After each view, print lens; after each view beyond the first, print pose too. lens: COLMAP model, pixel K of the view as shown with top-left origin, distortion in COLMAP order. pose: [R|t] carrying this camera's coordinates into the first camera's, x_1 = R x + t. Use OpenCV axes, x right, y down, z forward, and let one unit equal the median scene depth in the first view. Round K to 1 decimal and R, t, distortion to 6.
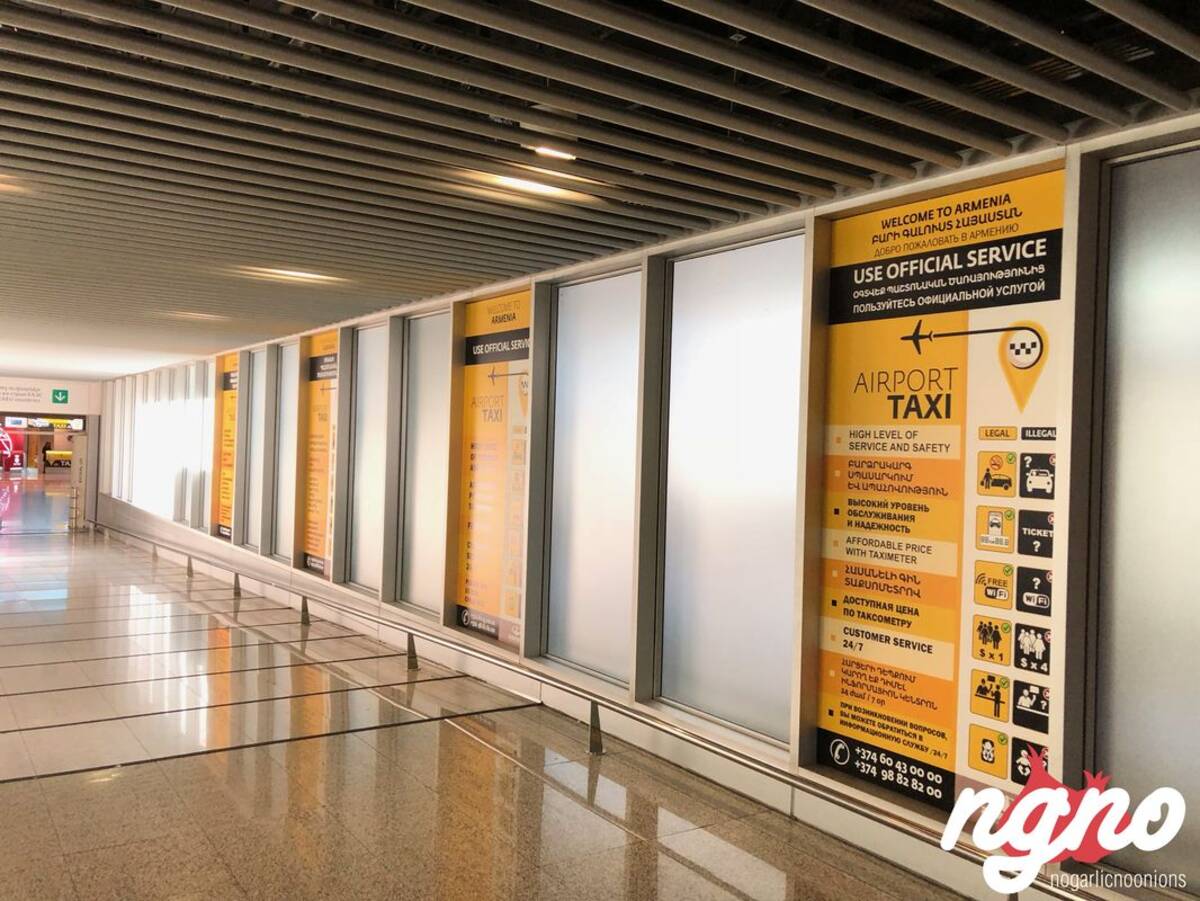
lens RADIAL K [[990.7, 0, 601.5], [0, 990.7, 451.8], [0, 0, 1]] dist [0.066282, -0.079258]
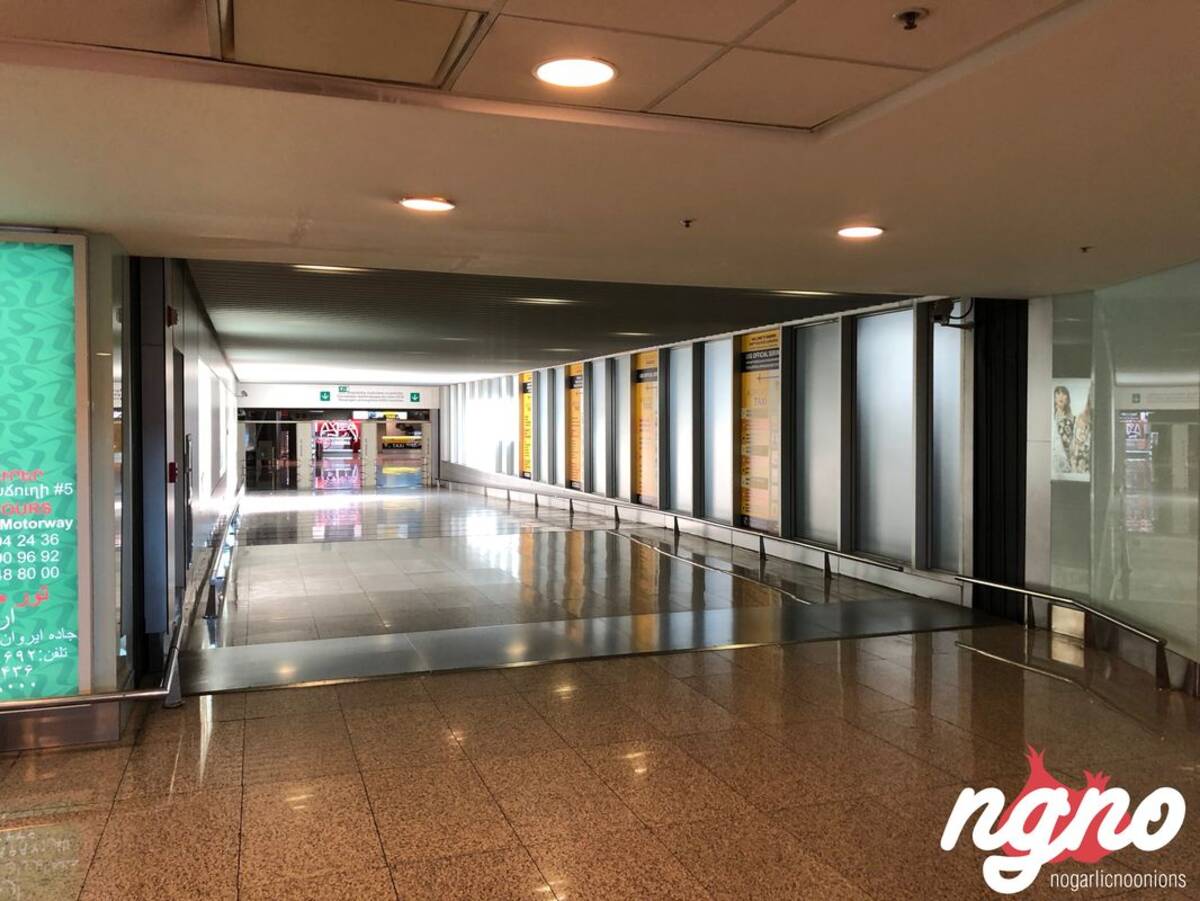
lens RADIAL K [[990.7, 0, 599.5], [0, 990.7, 447.3], [0, 0, 1]] dist [0.066282, -0.079258]
pose [[0.964862, -0.025801, -0.261488, 0.246283], [0.030734, 0.999418, 0.014795, 0.013021], [0.260954, -0.022312, 0.965093, -0.790141]]
